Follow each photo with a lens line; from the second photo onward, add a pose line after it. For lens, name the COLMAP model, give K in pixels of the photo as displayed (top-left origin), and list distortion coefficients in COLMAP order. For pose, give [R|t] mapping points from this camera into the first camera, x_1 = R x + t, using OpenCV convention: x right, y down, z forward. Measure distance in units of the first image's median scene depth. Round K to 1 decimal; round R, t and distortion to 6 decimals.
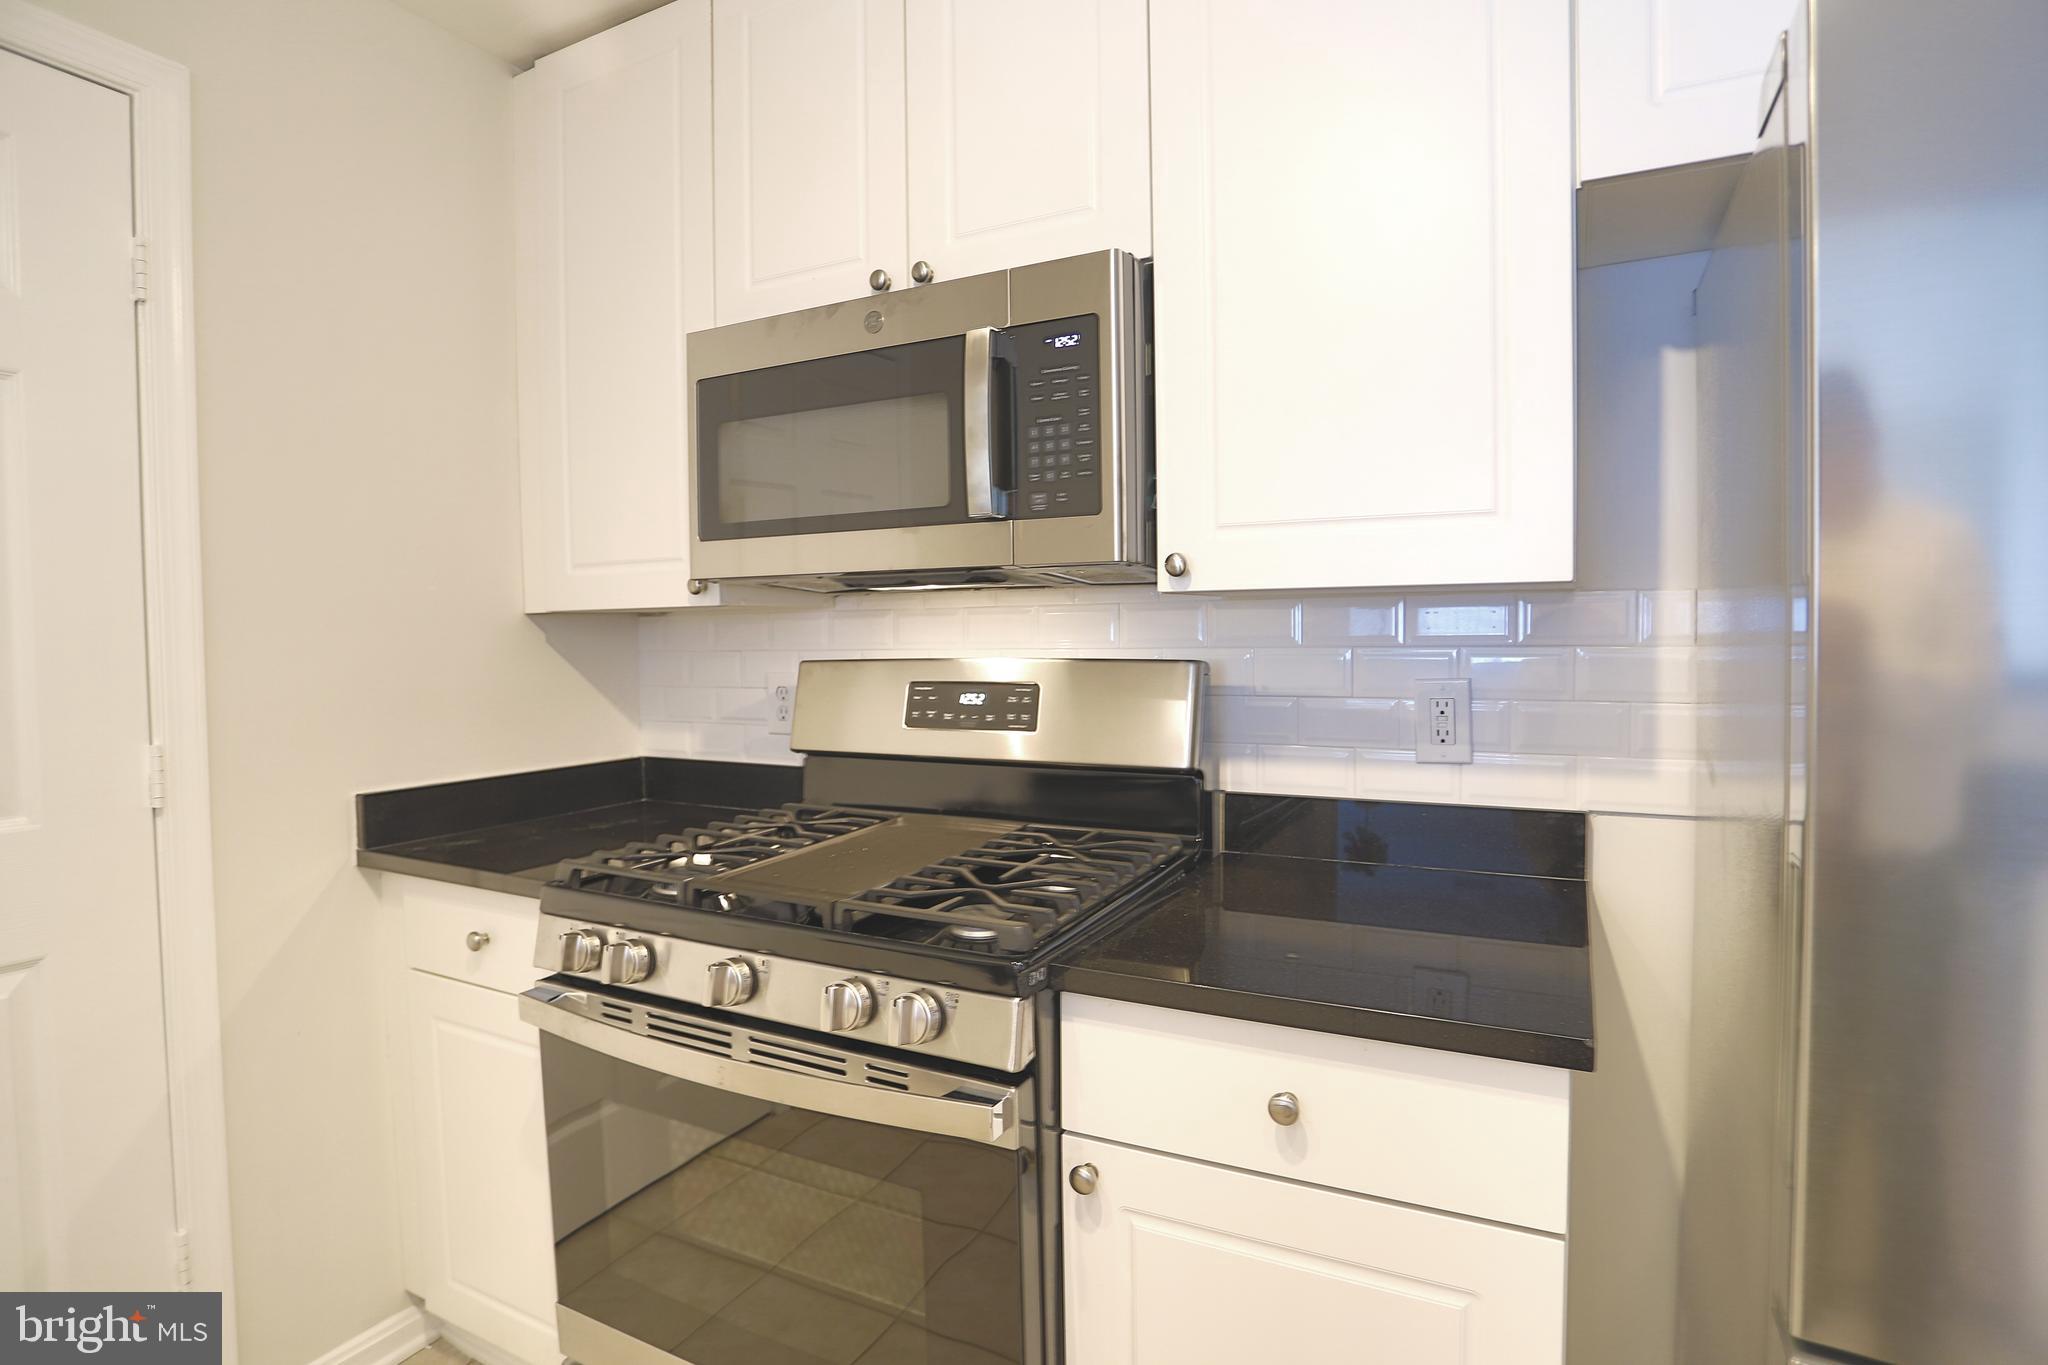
lens RADIAL K [[1054.0, 0, 1012.6], [0, 1054.0, 676.1], [0, 0, 1]] dist [-0.077842, 0.035385]
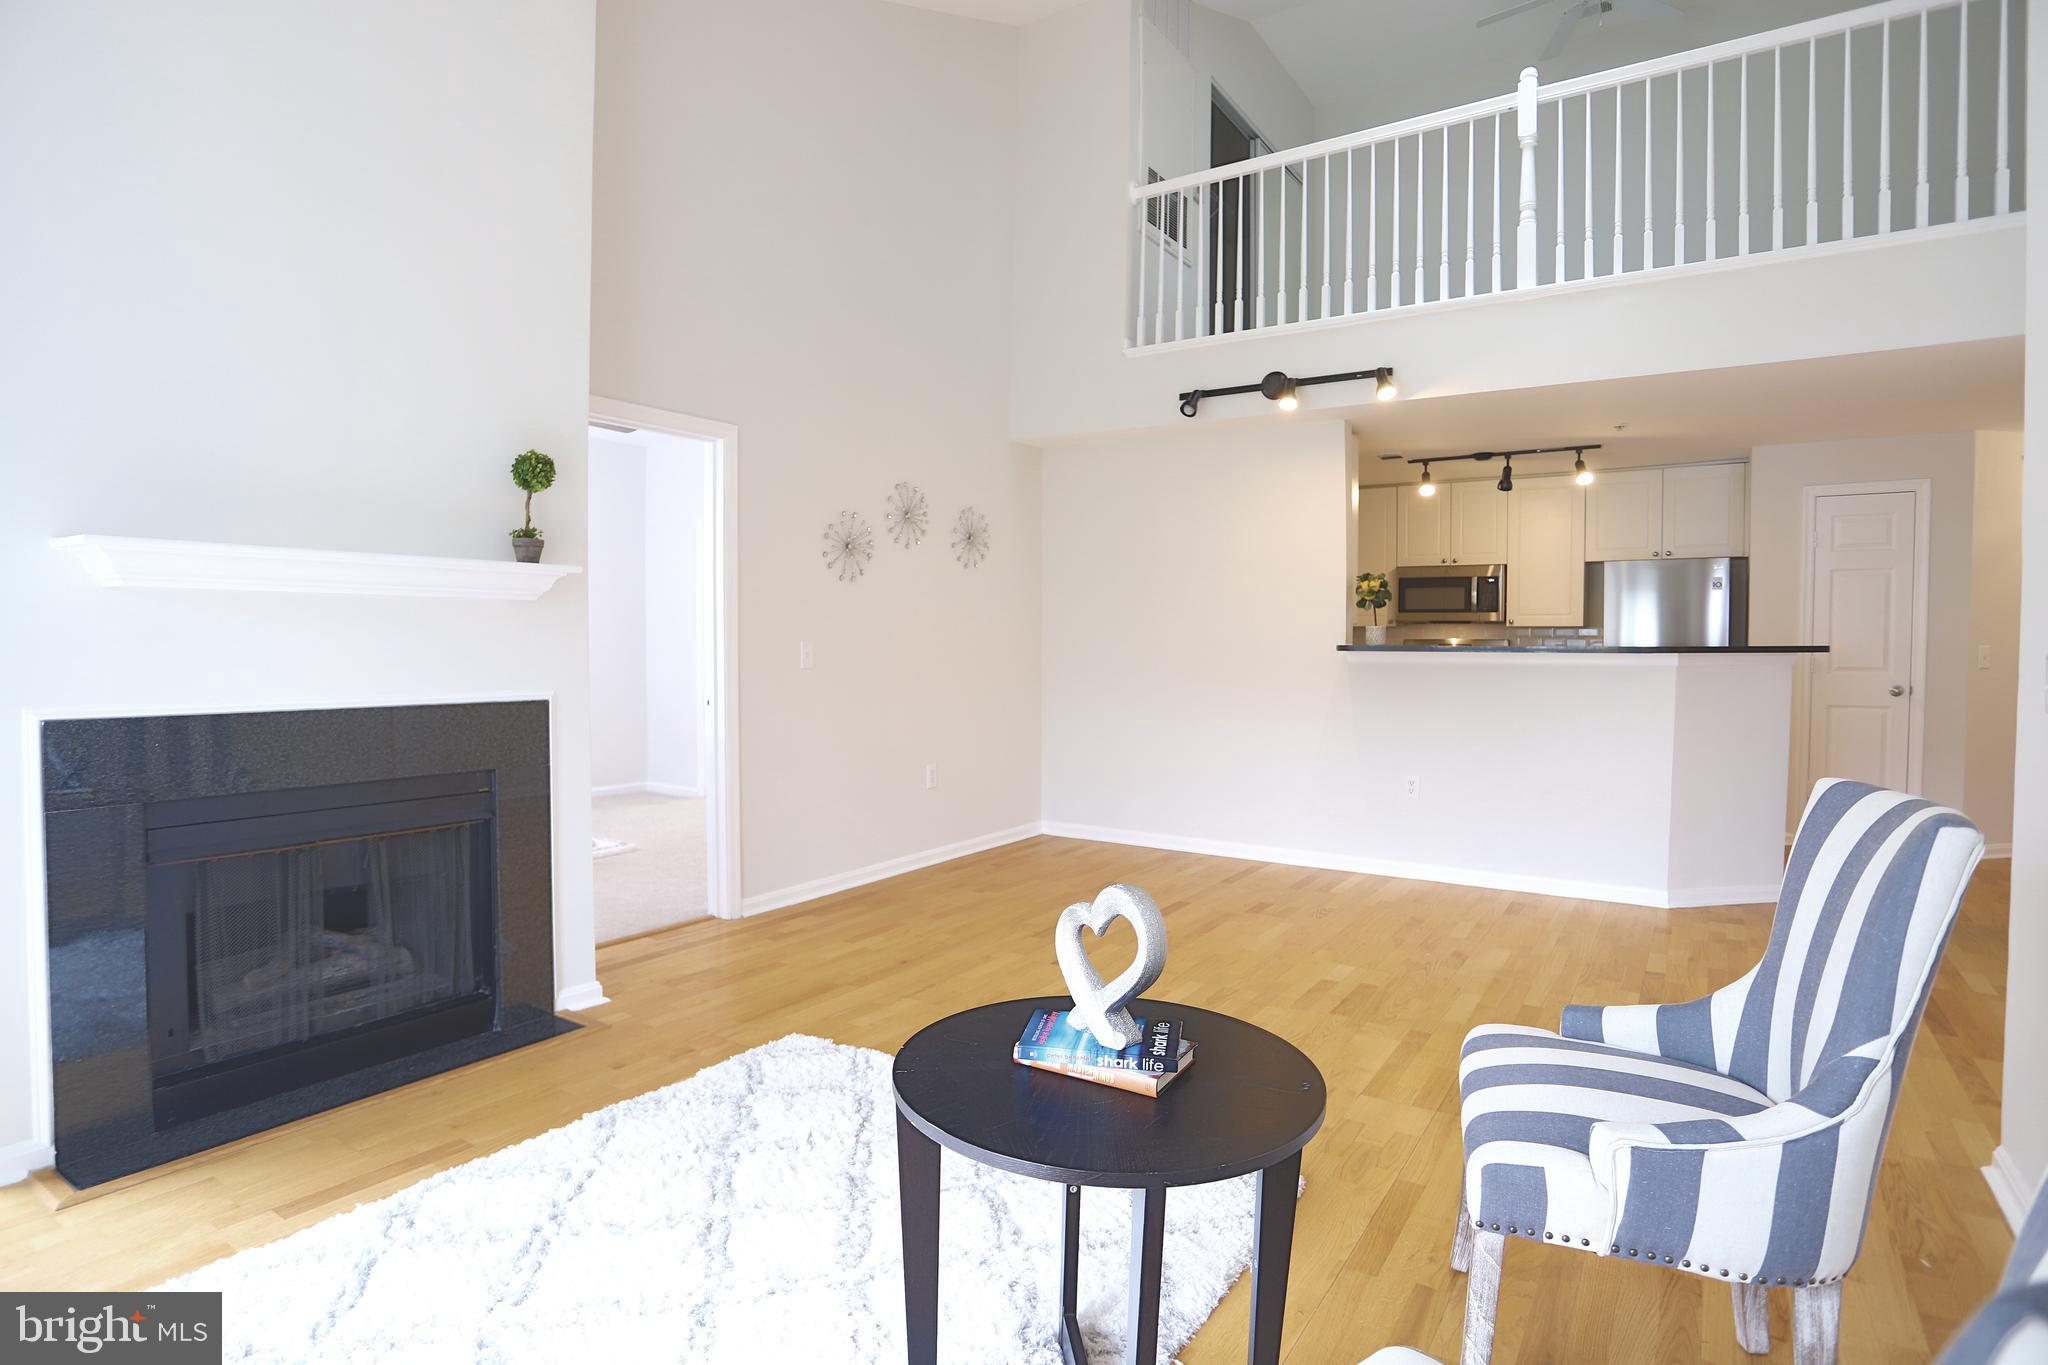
lens RADIAL K [[1060.2, 0, 1012.3], [0, 1060.2, 673.1], [0, 0, 1]] dist [-0.078284, 0.035374]
pose [[0.994921, 0.018226, -0.098998, -1.615230], [-0.018805, 0.999811, -0.004915, 0.204879], [0.098890, 0.006752, 0.995075, -3.991163]]
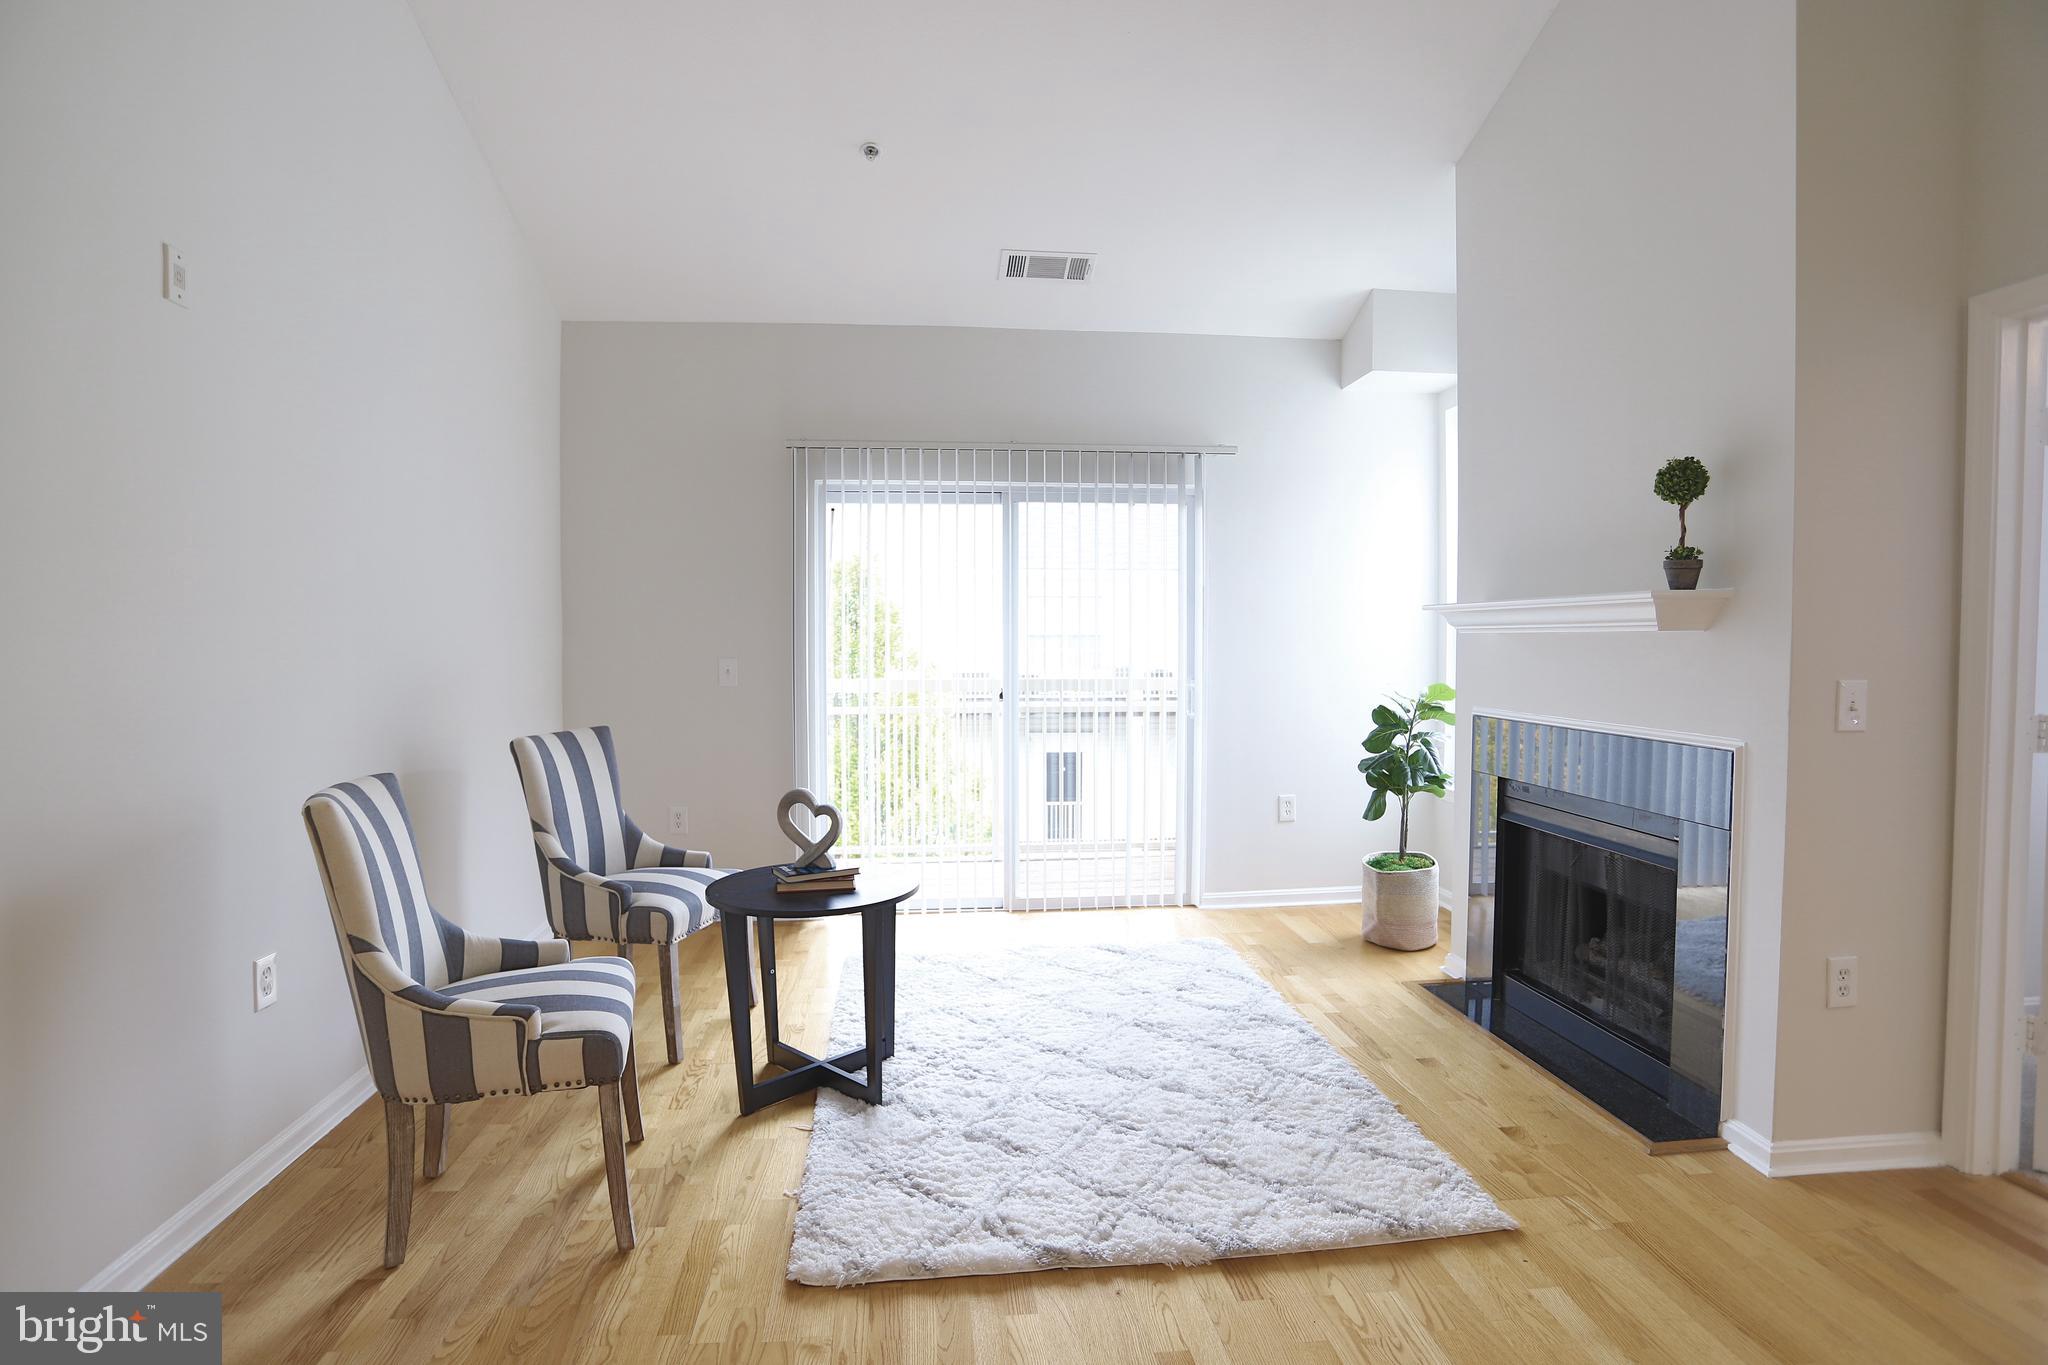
lens RADIAL K [[1054.0, 0, 1012.6], [0, 1054.0, 676.1], [0, 0, 1]] dist [-0.077842, 0.035385]
pose [[-0.826740, 0.031261, -0.561715, -0.864092], [-0.009902, 0.997492, 0.070088, 0.039856], [0.562497, 0.063506, -0.824357, -1.314143]]
